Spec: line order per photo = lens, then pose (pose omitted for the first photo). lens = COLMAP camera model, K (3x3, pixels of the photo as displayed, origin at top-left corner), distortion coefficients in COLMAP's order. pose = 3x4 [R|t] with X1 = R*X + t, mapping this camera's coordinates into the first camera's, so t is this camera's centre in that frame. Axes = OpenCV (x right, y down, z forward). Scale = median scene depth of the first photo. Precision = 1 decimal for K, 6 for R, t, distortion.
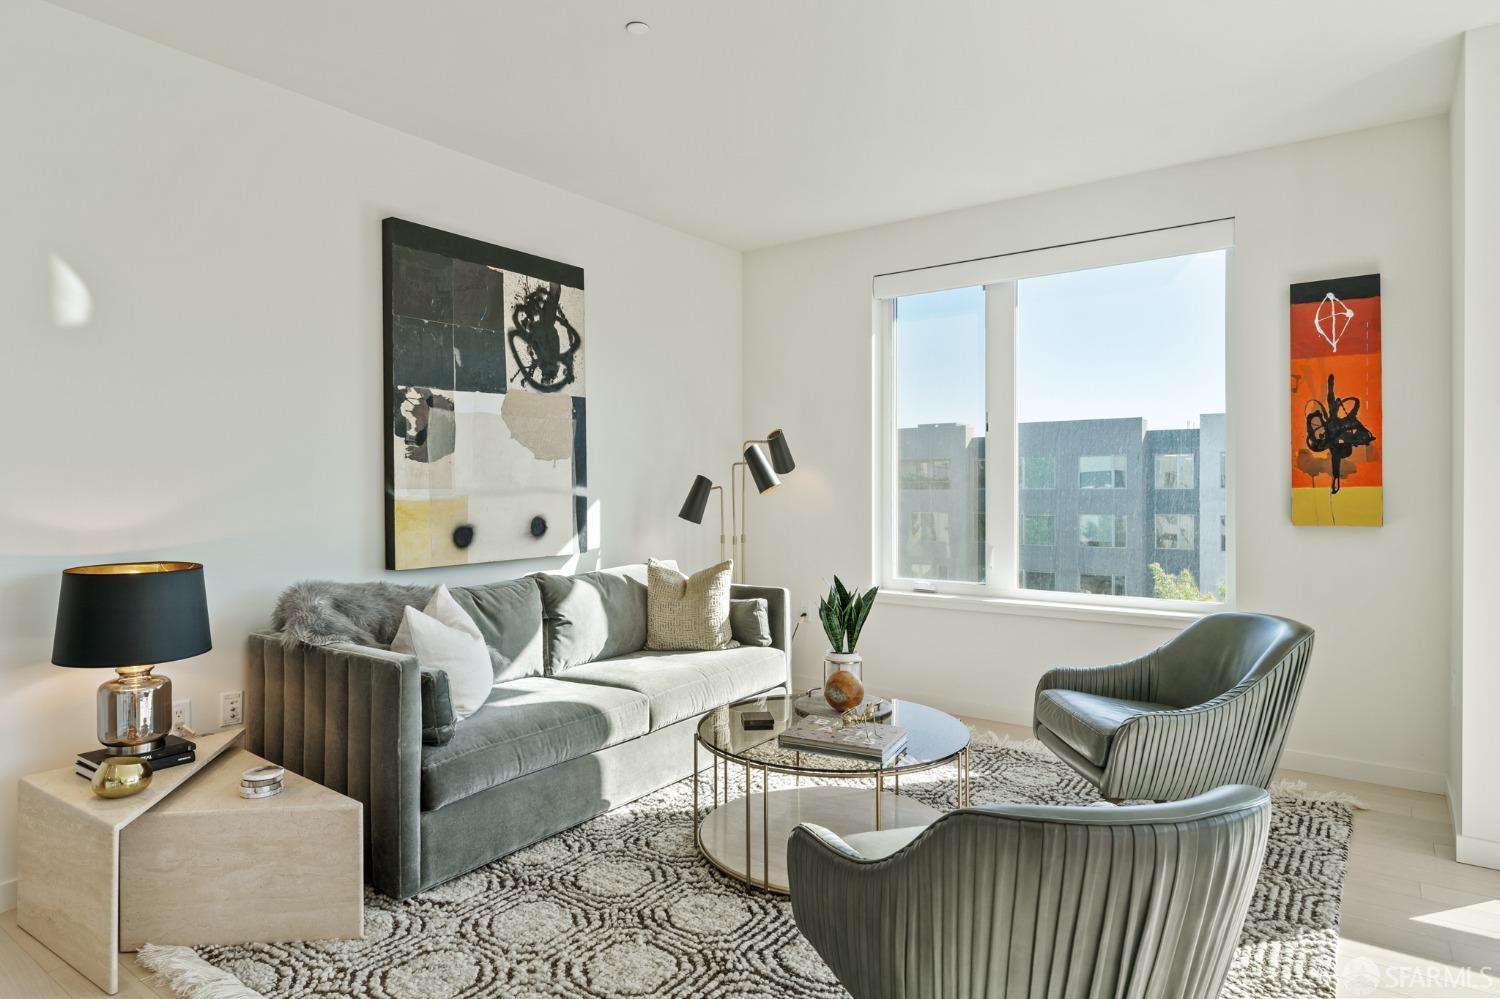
lens RADIAL K [[869.8, 0, 752.2], [0, 869.8, 493.5], [0, 0, 1]] dist [0.009192, 0.002030]
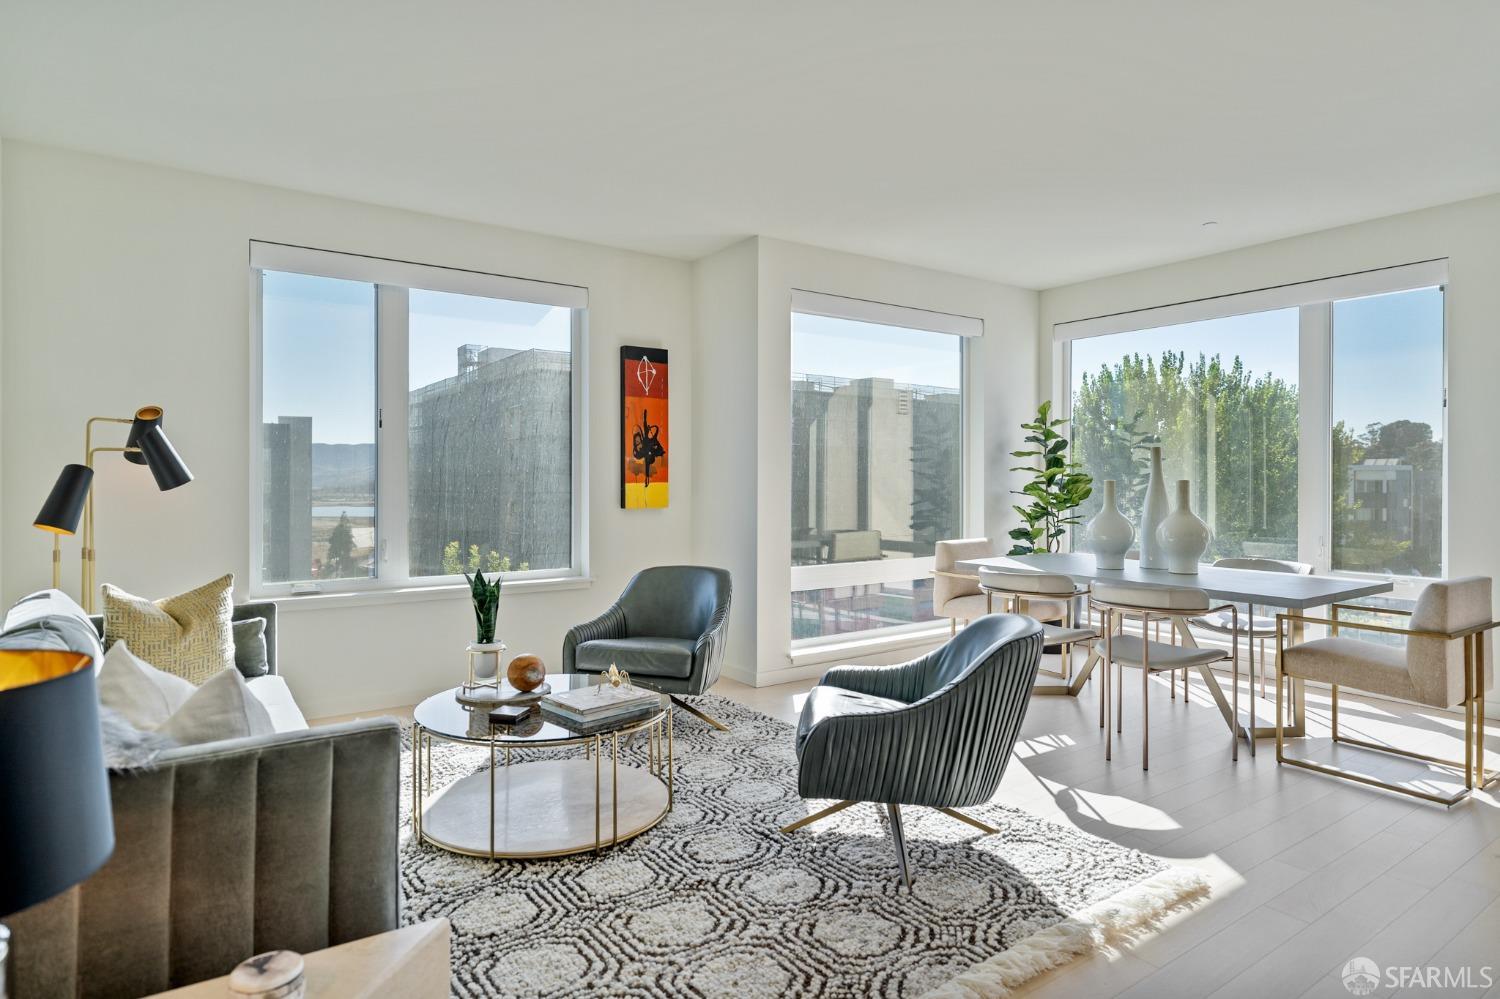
lens RADIAL K [[836.8, 0, 751.3], [0, 836.8, 489.9], [0, 0, 1]] dist [-0.007179, -0.000688]
pose [[0.319620, -0.004542, 0.947535, -0.668753], [0.006141, 0.999977, 0.002722, 0.002440], [-0.947526, 0.004948, 0.319640, 0.354664]]
